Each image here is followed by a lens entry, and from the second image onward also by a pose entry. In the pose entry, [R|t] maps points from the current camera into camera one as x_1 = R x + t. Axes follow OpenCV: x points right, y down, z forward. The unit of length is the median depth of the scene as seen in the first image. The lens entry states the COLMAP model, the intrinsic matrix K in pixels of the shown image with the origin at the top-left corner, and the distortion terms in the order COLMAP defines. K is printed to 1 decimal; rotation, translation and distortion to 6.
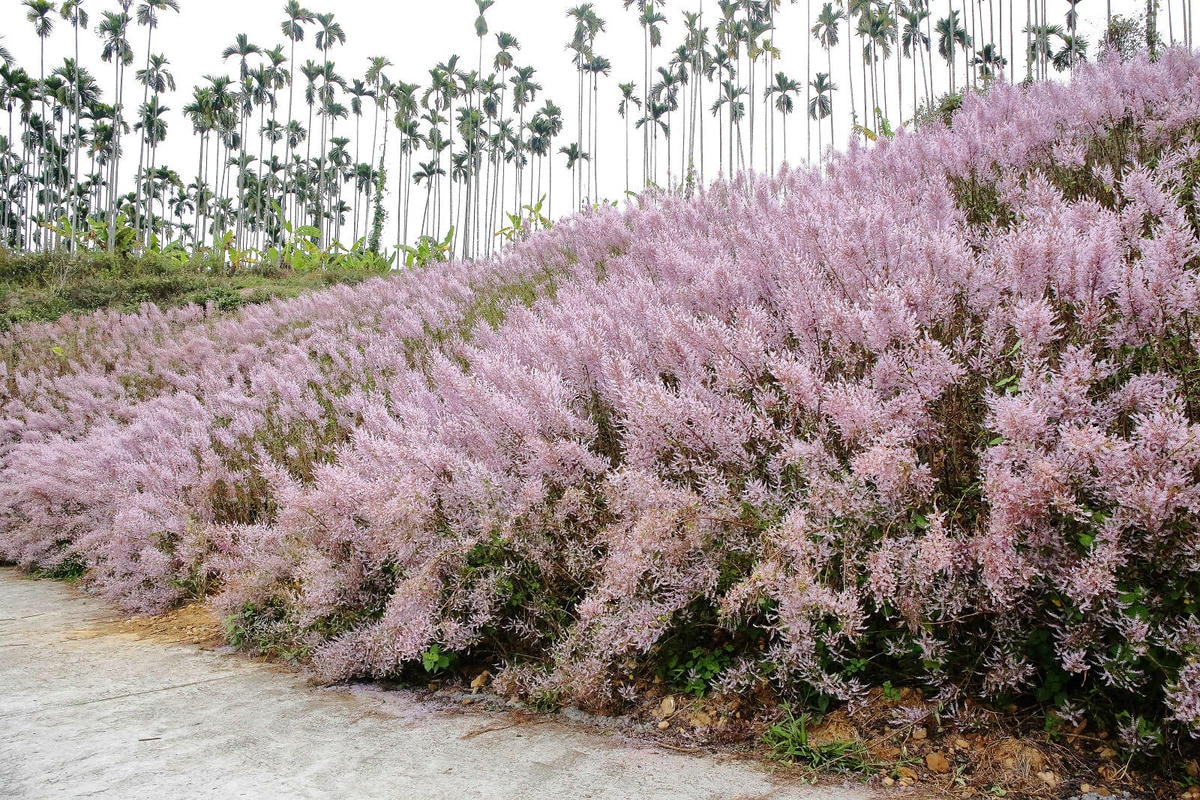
lens RADIAL K [[770.6, 0, 600.0], [0, 770.6, 400.0], [0, 0, 1]] dist [0.000485, 0.002836]
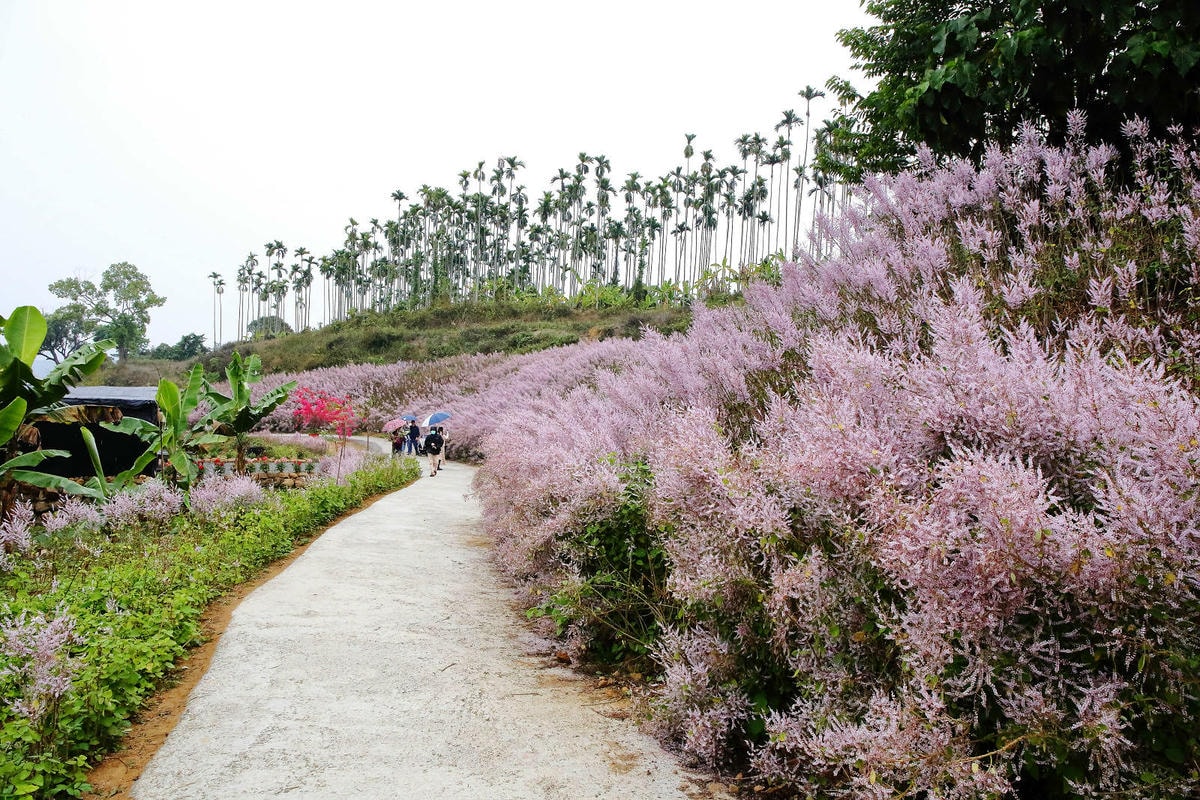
lens RADIAL K [[770.6, 0, 600.0], [0, 770.6, 400.0], [0, 0, 1]] dist [0.000485, 0.002836]
pose [[0.876833, 0.050415, -0.478144, 0.449888], [-0.027504, 0.998118, 0.054801, -0.057004], [0.480007, -0.034900, 0.876570, -0.469314]]
